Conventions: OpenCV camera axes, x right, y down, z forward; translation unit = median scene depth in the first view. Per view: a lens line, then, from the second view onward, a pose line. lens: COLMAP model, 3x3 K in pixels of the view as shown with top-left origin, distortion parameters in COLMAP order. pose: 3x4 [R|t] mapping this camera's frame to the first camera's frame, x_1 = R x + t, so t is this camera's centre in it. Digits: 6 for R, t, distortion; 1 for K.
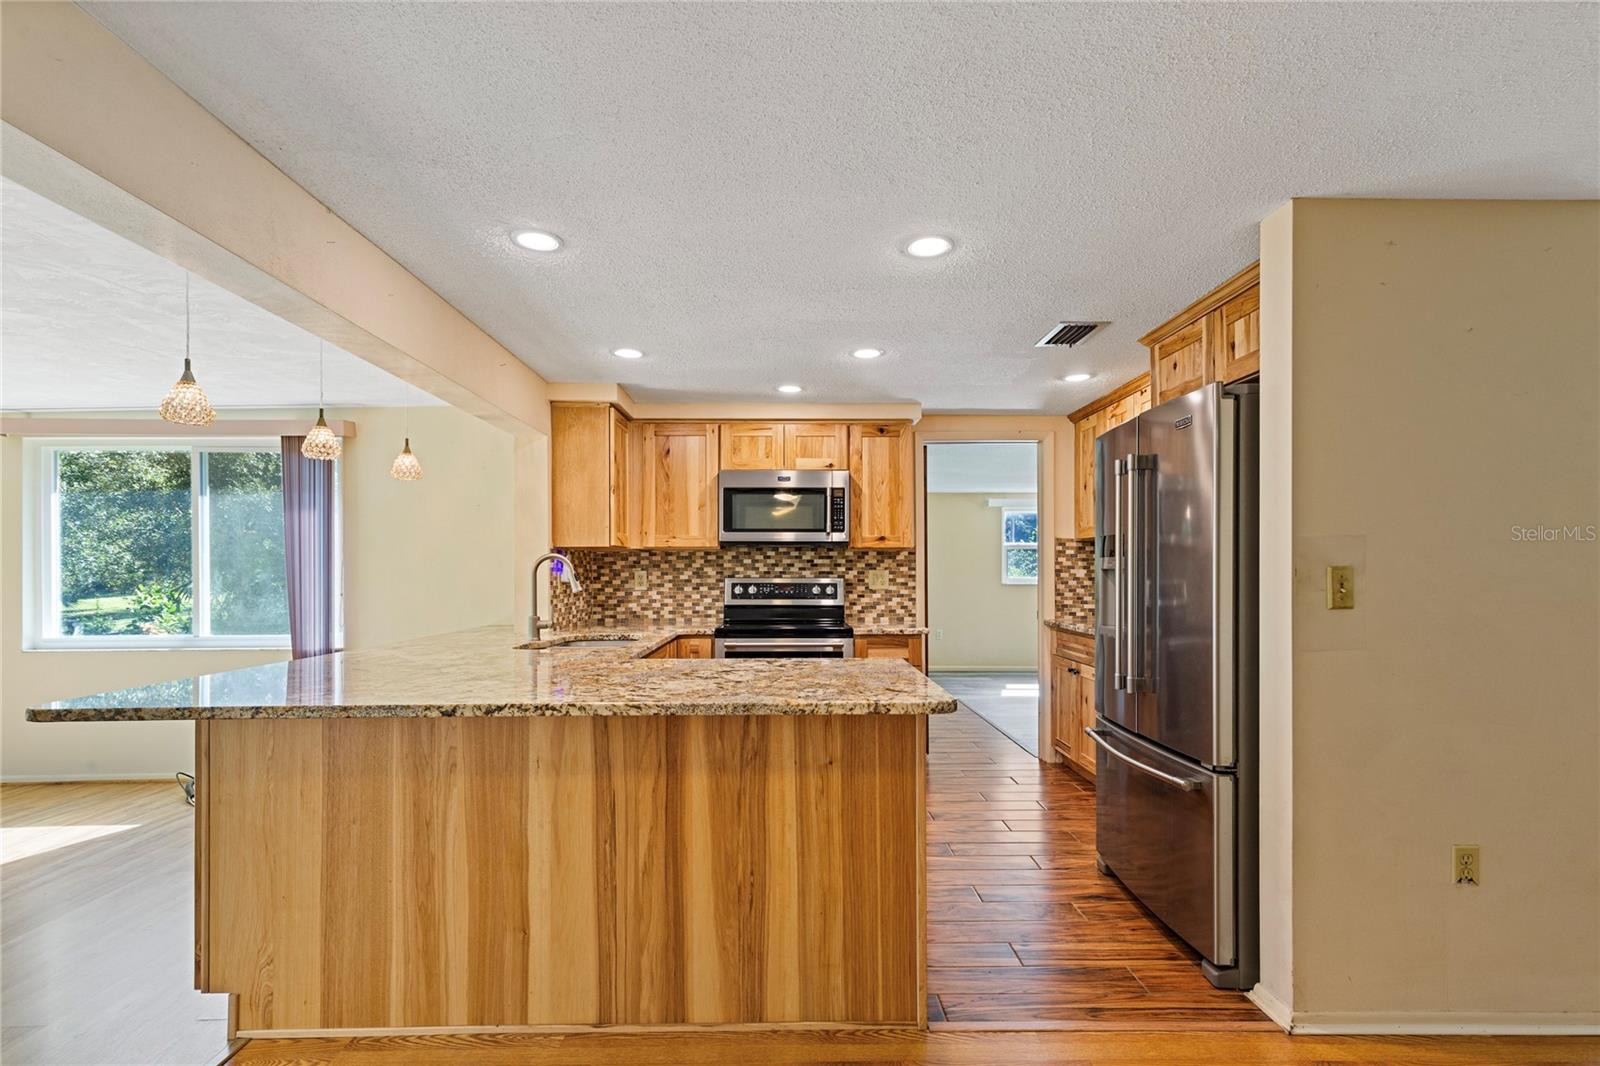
lens RADIAL K [[731.5, 0, 802.3], [0, 731.5, 572.1], [0, 0, 1]] dist [0.013075, -0.001406]
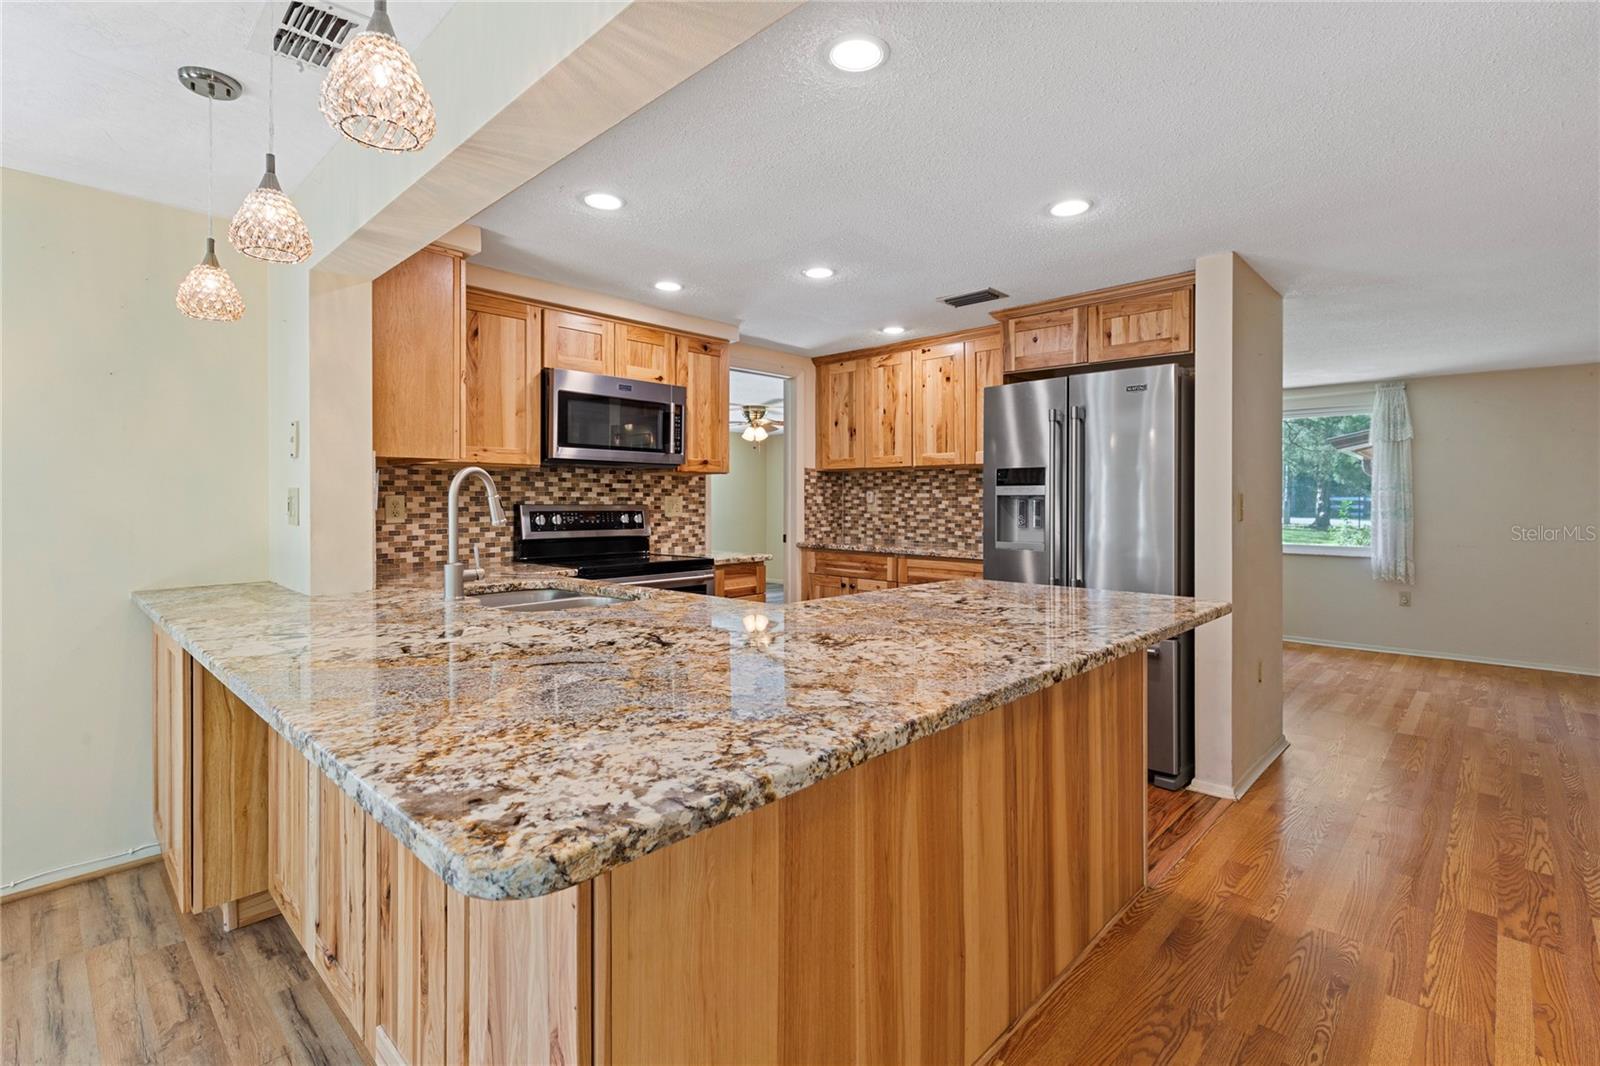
lens RADIAL K [[731.5, 0, 773.1], [0, 731.5, 499.2], [0, 0, 1]] dist [0.013075, -0.001406]
pose [[0.708893, 0.002446, 0.705312, -0.462480], [-0.000165, 0.999995, -0.003301, 0.004279], [-0.705316, 0.002224, 0.708889, 0.254581]]
